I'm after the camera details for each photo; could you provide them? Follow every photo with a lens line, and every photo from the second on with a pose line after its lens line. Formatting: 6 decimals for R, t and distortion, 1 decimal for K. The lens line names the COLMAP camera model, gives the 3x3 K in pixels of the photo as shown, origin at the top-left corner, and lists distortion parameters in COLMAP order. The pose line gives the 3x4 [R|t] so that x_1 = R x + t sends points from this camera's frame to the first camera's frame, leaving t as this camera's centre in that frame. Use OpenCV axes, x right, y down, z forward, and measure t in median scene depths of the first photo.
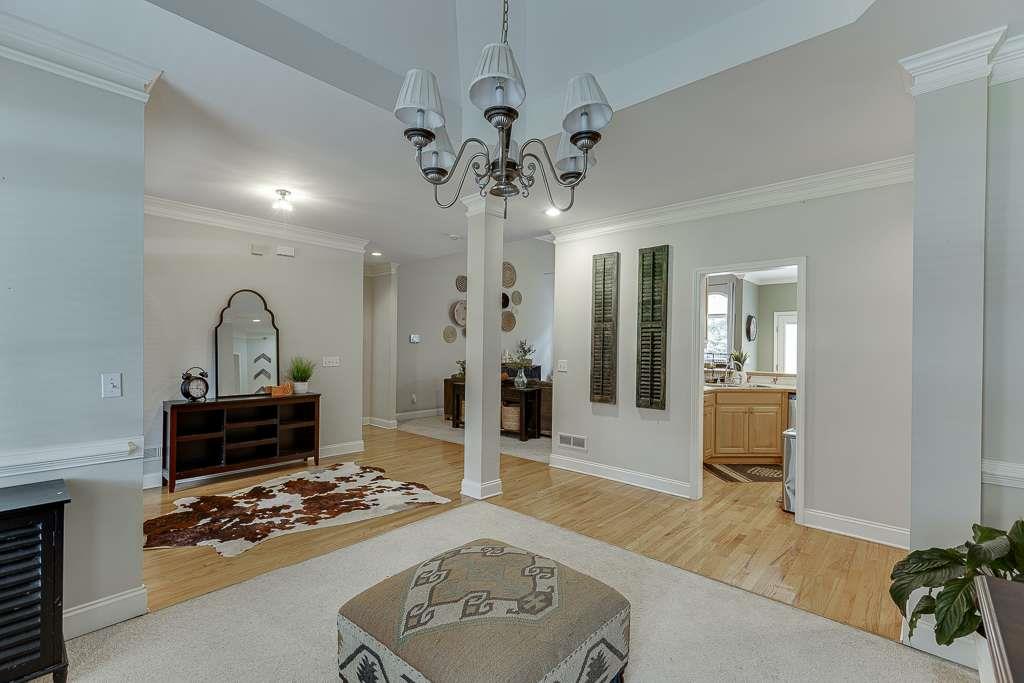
lens RADIAL K [[458.9, 0, 520.9], [0, 458.9, 345.3], [0, 0, 1]] dist [-0.001333, -0.000351]
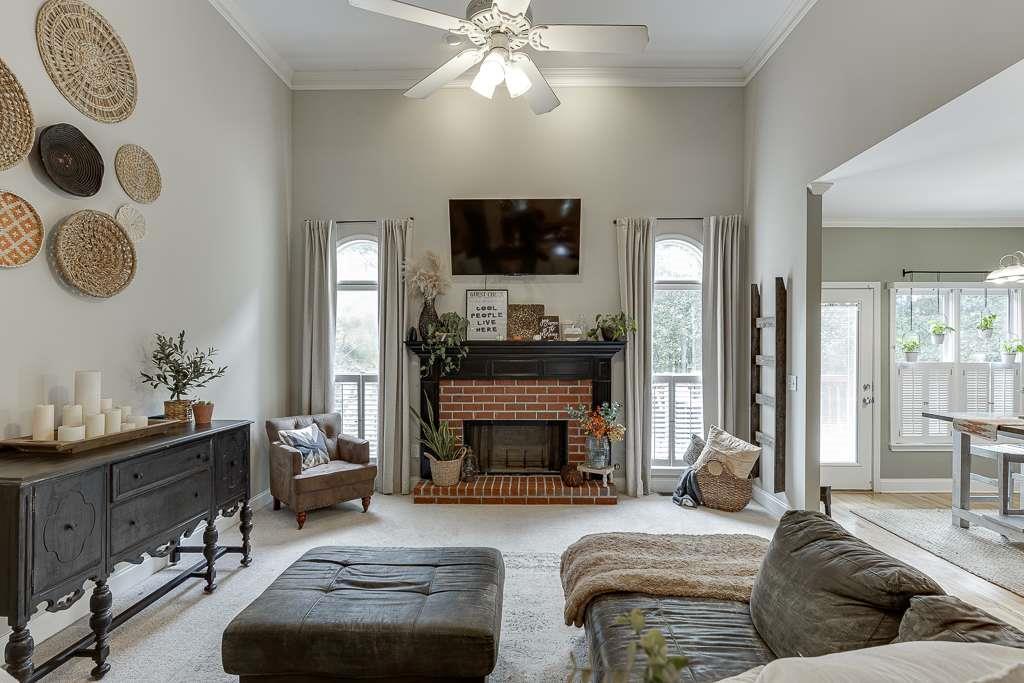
lens RADIAL K [[488.0, 0, 520.4], [0, 488.0, 346.1], [0, 0, 1]] dist [-0.005840, -0.000888]
pose [[0.759111, -0.009571, 0.650891, -0.065073], [0.002370, 0.999926, 0.011939, -0.017615], [-0.650957, -0.007521, 0.759078, 1.640991]]
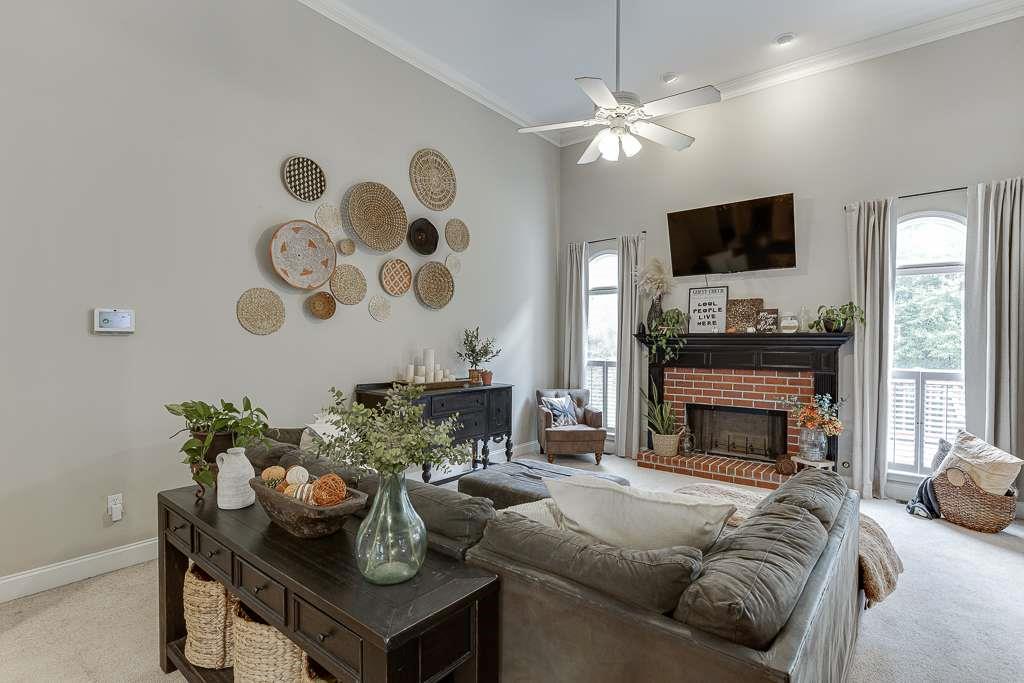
lens RADIAL K [[488.0, 0, 519.5], [0, 488.0, 345.7], [0, 0, 1]] dist [-0.005840, -0.000888]
pose [[0.998473, -0.003009, 0.055157, 0.063642], [0.002269, 0.999907, 0.013481, -0.002707], [-0.055192, -0.013335, 0.998387, 1.314261]]
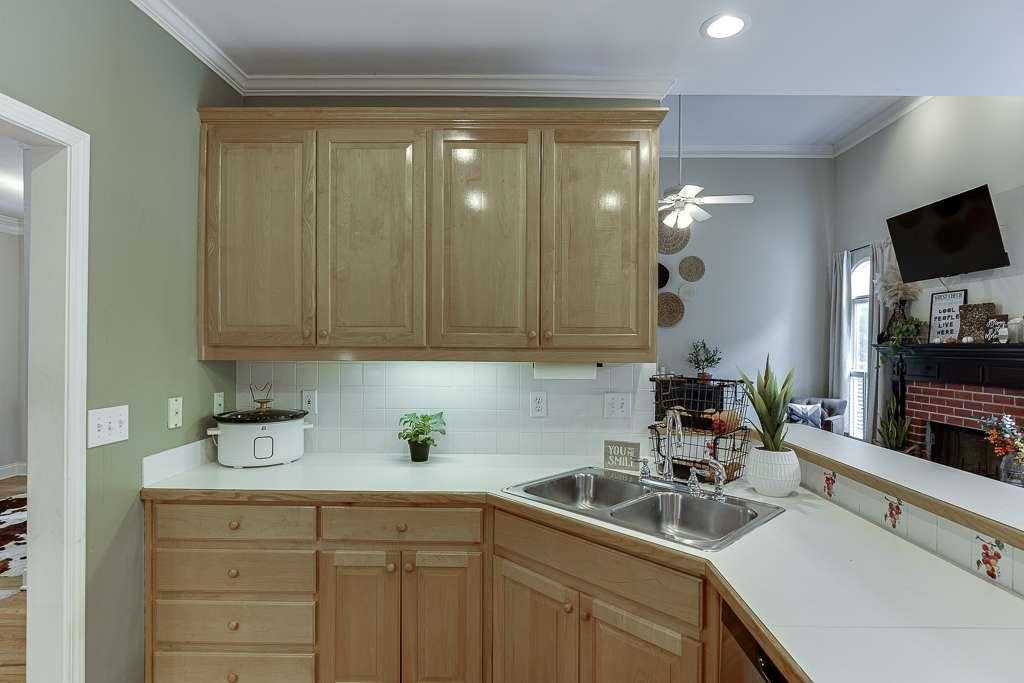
lens RADIAL K [[529.8, 0, 525.0], [0, 529.8, 346.0], [0, 0, 1]] dist [0.000155, 0.000072]
pose [[0.657693, -0.003026, -0.753280, 0.919652], [0.000103, 0.999992, -0.003927, -0.005865], [0.753286, 0.002506, 0.657688, 1.004928]]
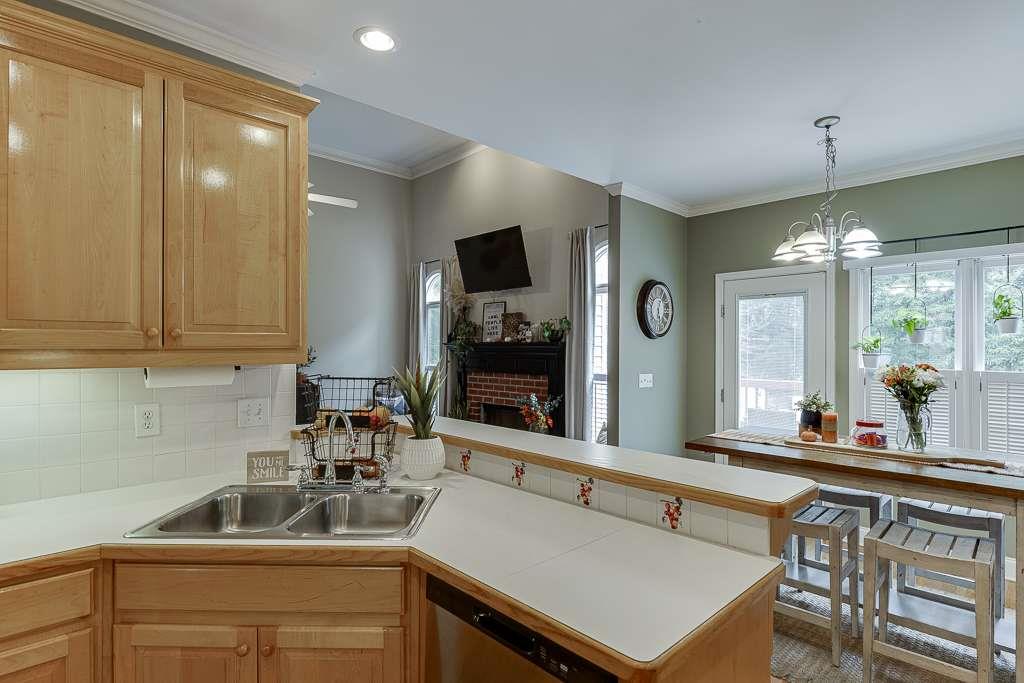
lens RADIAL K [[529.8, 0, 520.4], [0, 529.8, 345.2], [0, 0, 1]] dist [0.000155, 0.000072]
pose [[0.996537, -0.006574, -0.082886, 0.848981], [0.006611, 0.999978, 0.000162, -0.007362], [0.082884, -0.000710, 0.996559, 0.963546]]
